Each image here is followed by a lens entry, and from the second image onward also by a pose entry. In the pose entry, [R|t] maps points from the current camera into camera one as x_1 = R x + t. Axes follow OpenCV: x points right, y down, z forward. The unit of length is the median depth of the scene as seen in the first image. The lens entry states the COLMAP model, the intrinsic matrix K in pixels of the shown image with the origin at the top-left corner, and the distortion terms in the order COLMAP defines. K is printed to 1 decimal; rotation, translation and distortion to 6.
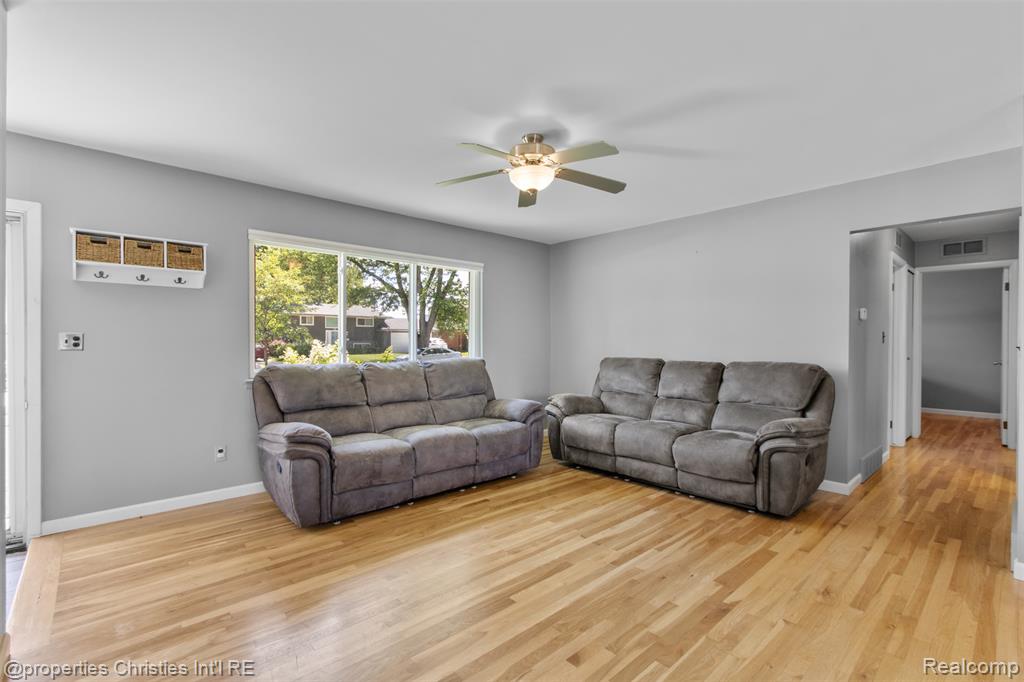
lens RADIAL K [[466.0, 0, 512.5], [0, 466.0, 347.4], [0, 0, 1]] dist [0.003604, -0.000713]
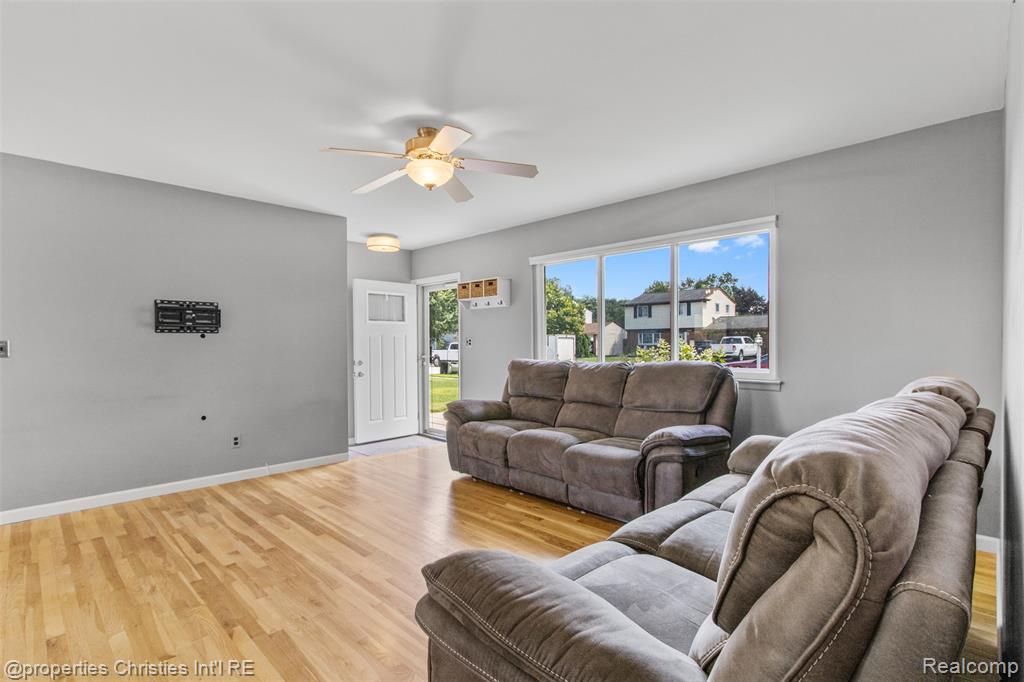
lens RADIAL K [[483.1, 0, 504.1], [0, 483.1, 350.6], [0, 0, 1]] dist [0.006122, 0.000472]
pose [[0.045049, 0.014375, -0.998881, 0.834769], [-0.005257, 0.999886, 0.014152, -0.005279], [0.998971, 0.004613, 0.045119, 0.869023]]
